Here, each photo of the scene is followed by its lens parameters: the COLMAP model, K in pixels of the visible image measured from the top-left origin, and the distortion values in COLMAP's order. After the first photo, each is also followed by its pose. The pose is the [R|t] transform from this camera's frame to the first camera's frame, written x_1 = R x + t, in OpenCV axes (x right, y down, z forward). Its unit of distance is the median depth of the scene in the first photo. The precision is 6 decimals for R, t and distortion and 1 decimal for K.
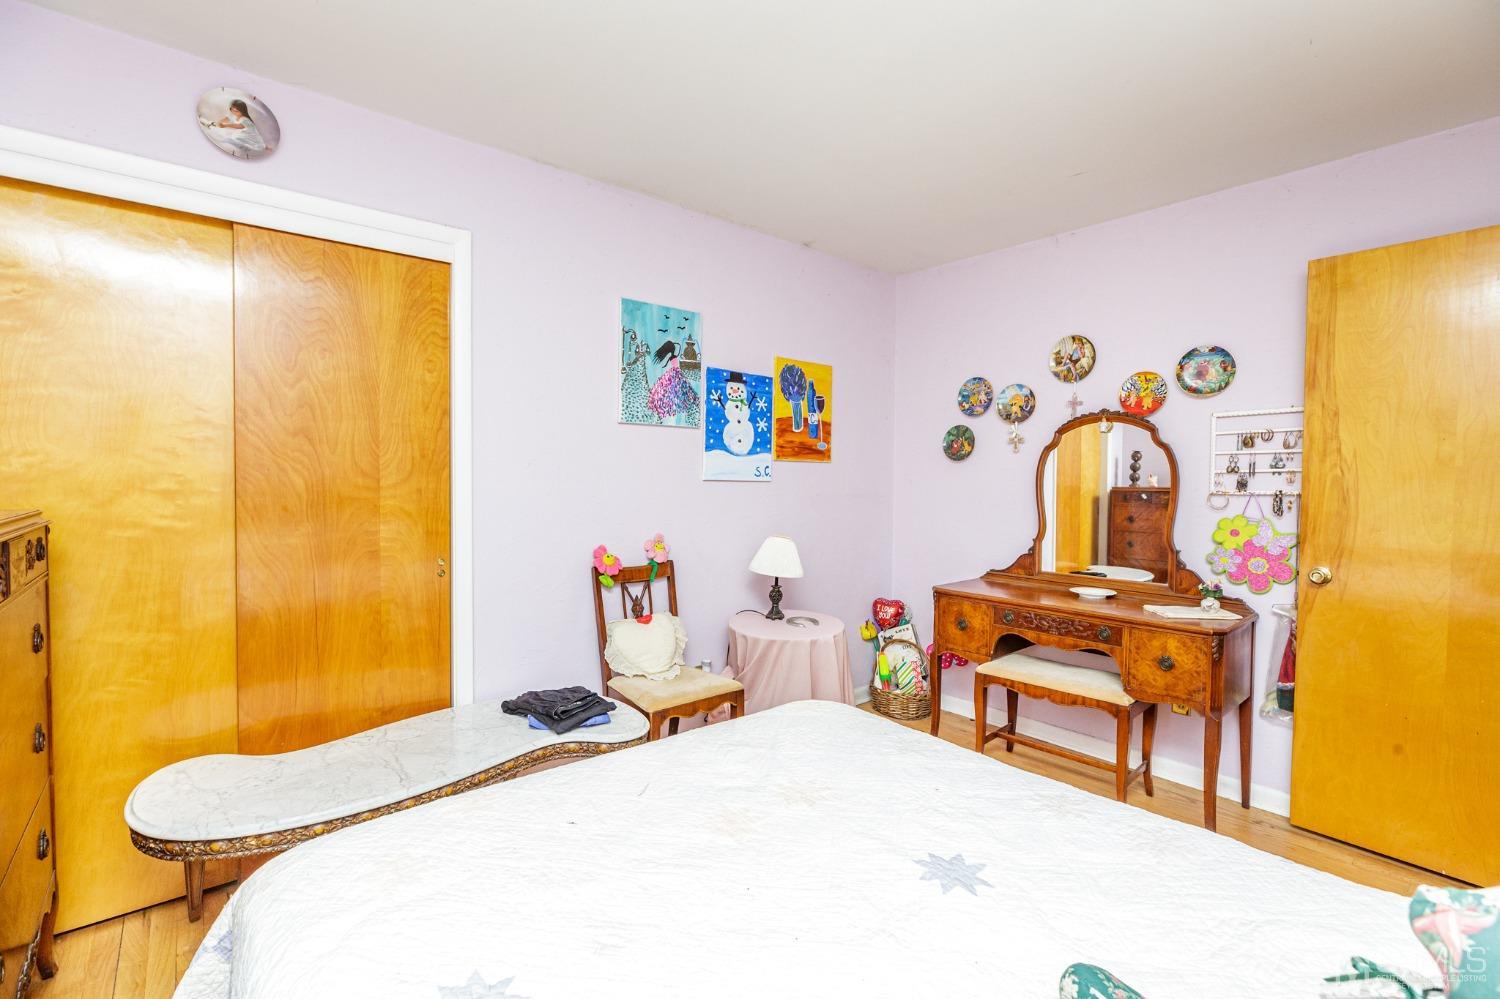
lens RADIAL K [[674.5, 0, 740.0], [0, 674.5, 490.1], [0, 0, 1]] dist [-0.027339, 0.012611]
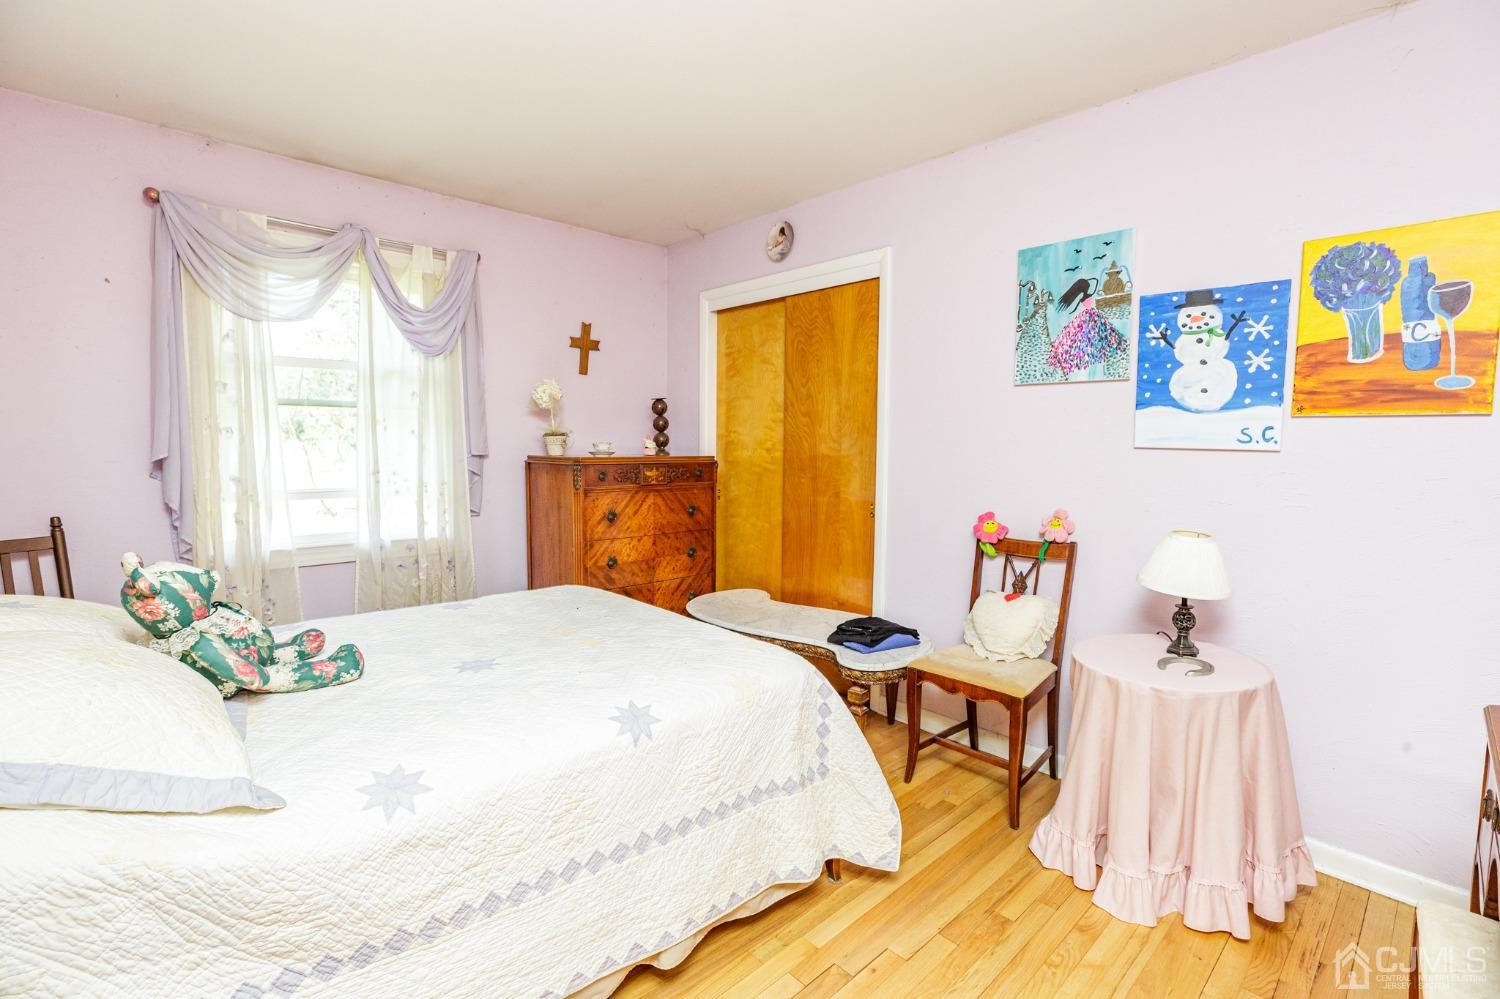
lens RADIAL K [[674.5, 0, 740.0], [0, 674.5, 490.1], [0, 0, 1]] dist [-0.027339, 0.012611]
pose [[0.058090, 0.066107, -0.996120, 0.680116], [-0.028662, 0.997504, 0.064528, -0.002899], [0.997900, 0.024803, 0.059840, 0.515671]]
